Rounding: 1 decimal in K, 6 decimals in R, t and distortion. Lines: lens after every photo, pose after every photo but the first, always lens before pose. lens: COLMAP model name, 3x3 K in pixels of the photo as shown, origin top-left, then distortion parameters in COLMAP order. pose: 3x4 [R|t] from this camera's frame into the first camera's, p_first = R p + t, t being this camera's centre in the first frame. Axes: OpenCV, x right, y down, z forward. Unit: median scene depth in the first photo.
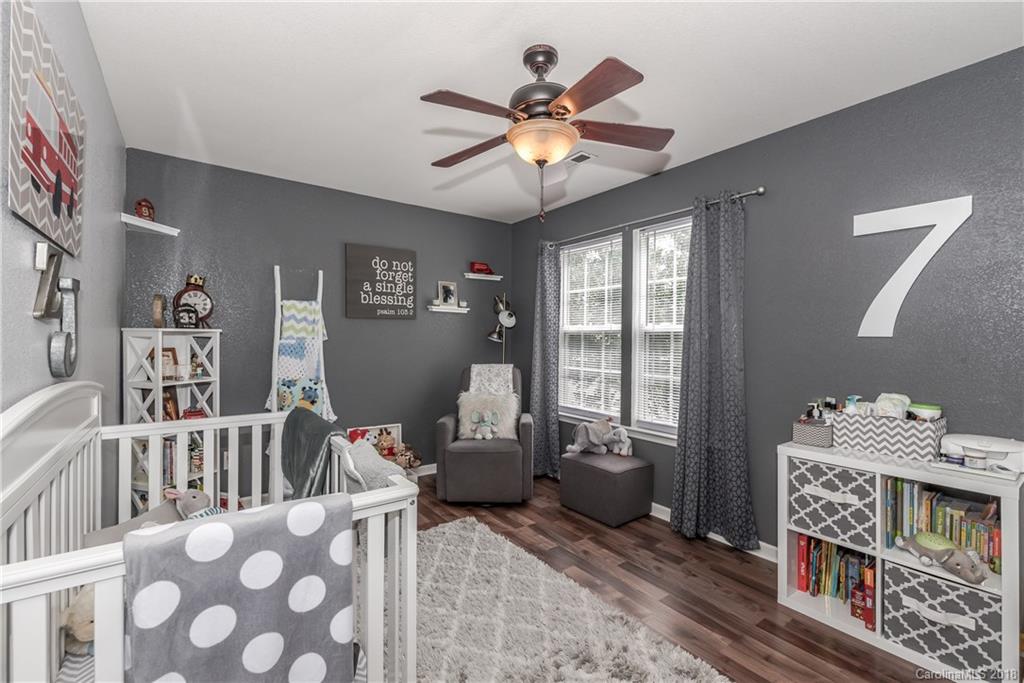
lens RADIAL K [[444.4, 0, 508.2], [0, 444.4, 342.8], [0, 0, 1]] dist [0.000726, -0.000854]
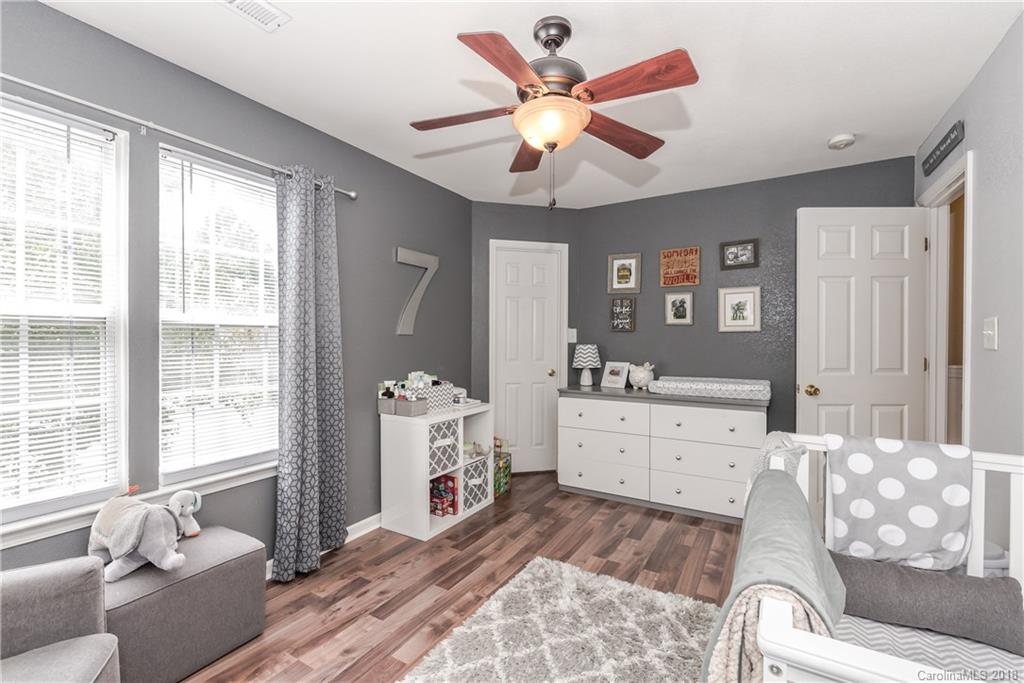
lens RADIAL K [[444.4, 0, 519.3], [0, 444.4, 340.6], [0, 0, 1]] dist [0.000726, -0.000854]
pose [[-0.405403, -0.013147, 0.914043, -0.454068], [-0.001638, 0.999905, 0.013656, -0.009553], [-0.914137, 0.004039, -0.405386, 0.861110]]
